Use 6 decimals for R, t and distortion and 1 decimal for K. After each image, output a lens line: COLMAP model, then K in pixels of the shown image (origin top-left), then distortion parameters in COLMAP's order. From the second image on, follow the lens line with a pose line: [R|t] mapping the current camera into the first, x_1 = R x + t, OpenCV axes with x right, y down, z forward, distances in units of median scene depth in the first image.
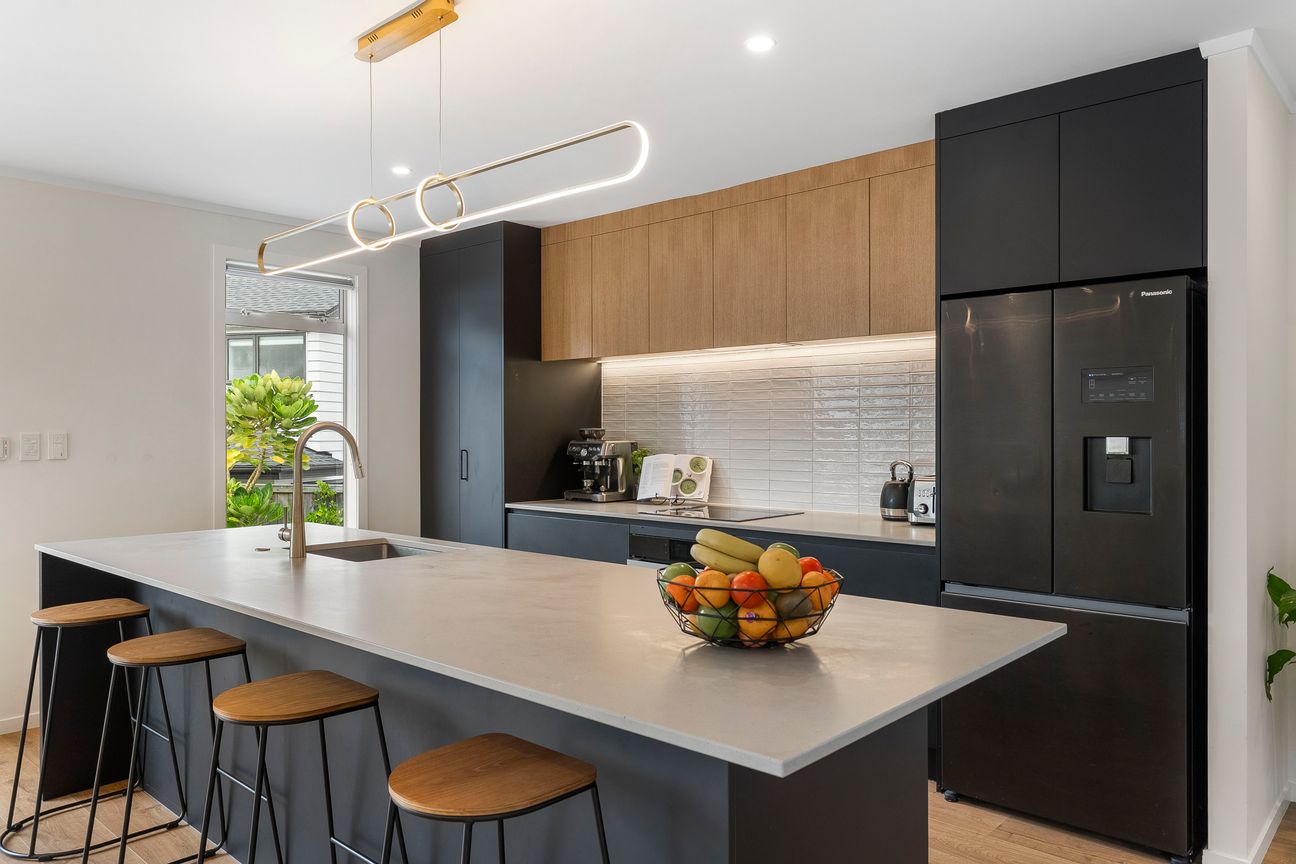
lens RADIAL K [[897.9, 0, 643.9], [0, 897.9, 436.6], [0, 0, 1]] dist [-0.009497, 0.000744]
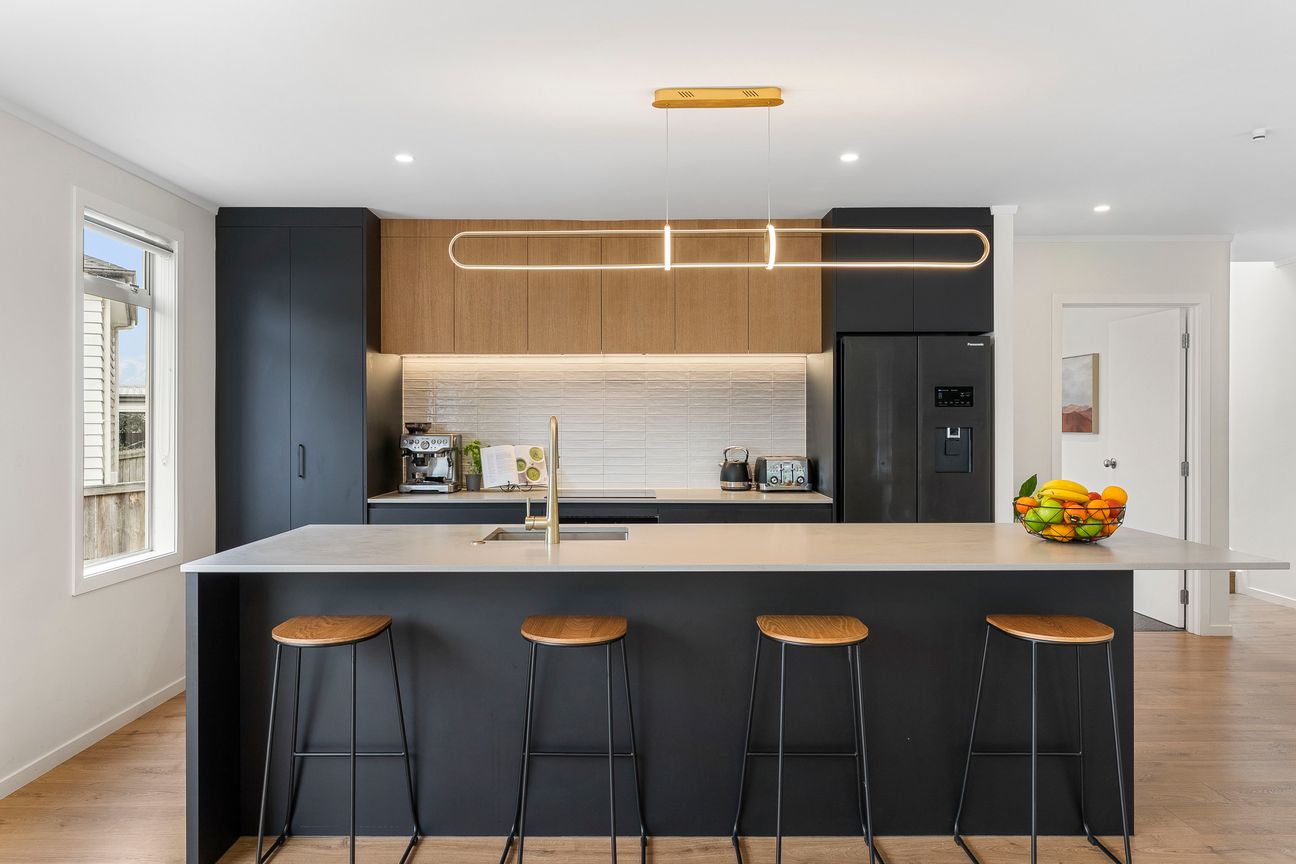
lens RADIAL K [[897.9, 0, 643.6], [0, 897.9, 433.9], [0, 0, 1]] dist [-0.009497, 0.000744]
pose [[0.737872, -0.007620, 0.674898, -0.602069], [0.005439, 0.999971, 0.005343, 0.000676], [-0.674919, -0.000272, 0.737892, 0.082222]]
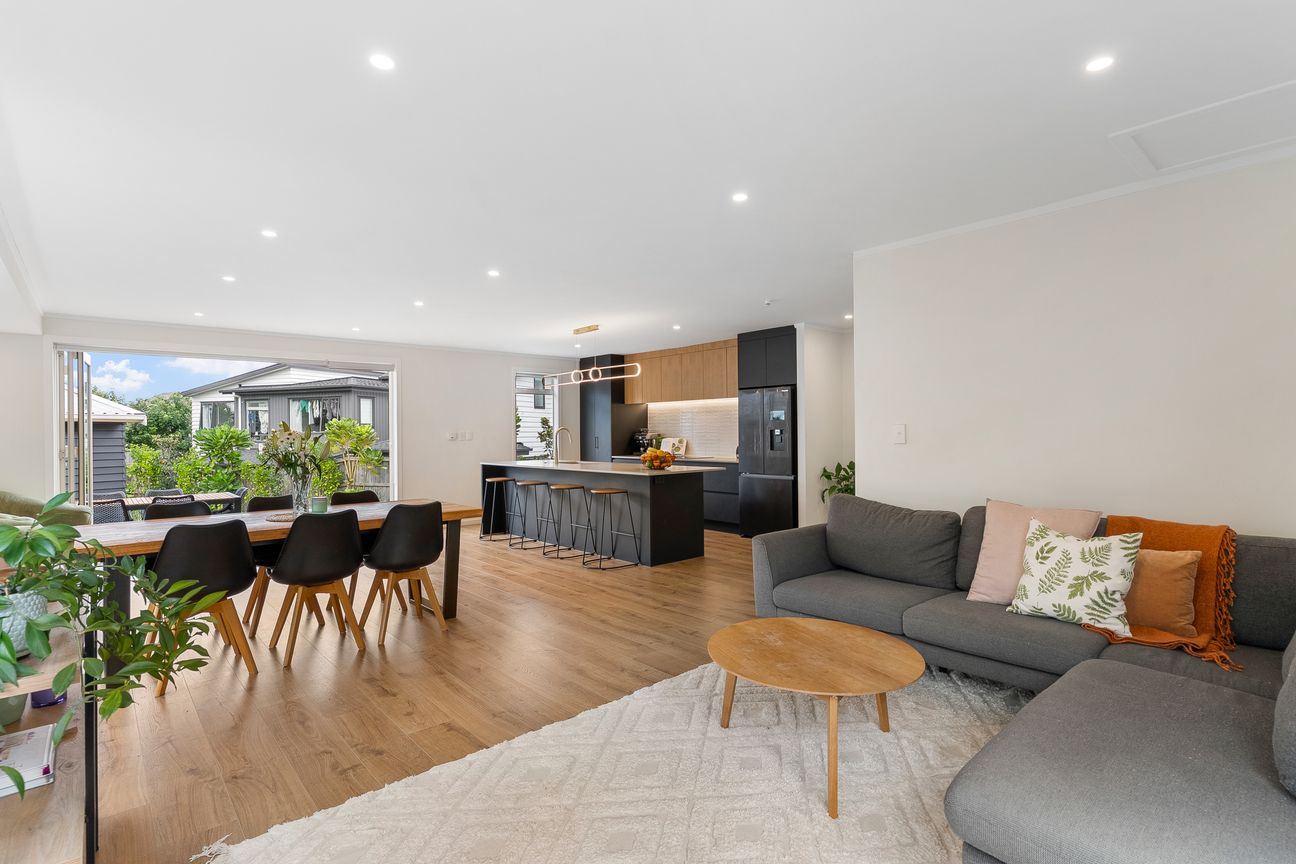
lens RADIAL K [[616.4, 0, 651.6], [0, 616.4, 432.5], [0, 0, 1]] dist [-0.000996, -0.000388]
pose [[0.995688, -0.005556, -0.092599, 0.145765], [0.004983, 0.999967, -0.006422, 0.015196], [0.092631, 0.005933, 0.995683, -0.890792]]
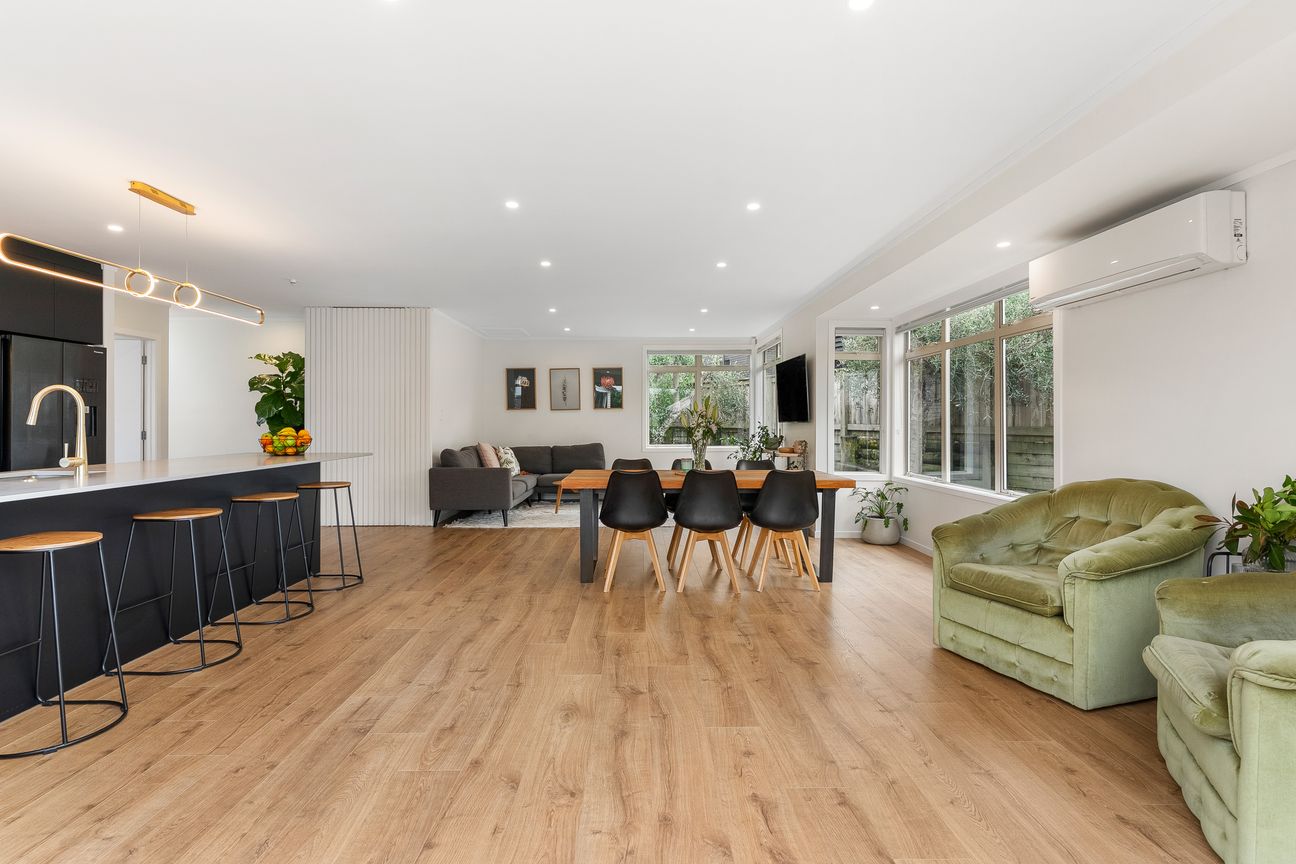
lens RADIAL K [[616.4, 0, 647.9], [0, 616.4, 429.2], [0, 0, 1]] dist [-0.000996, -0.000388]
pose [[-0.679706, -0.005434, 0.733465, -1.061206], [0.008618, 0.999844, 0.015395, 0.032448], [-0.733434, 0.016785, -0.679553, 0.598177]]
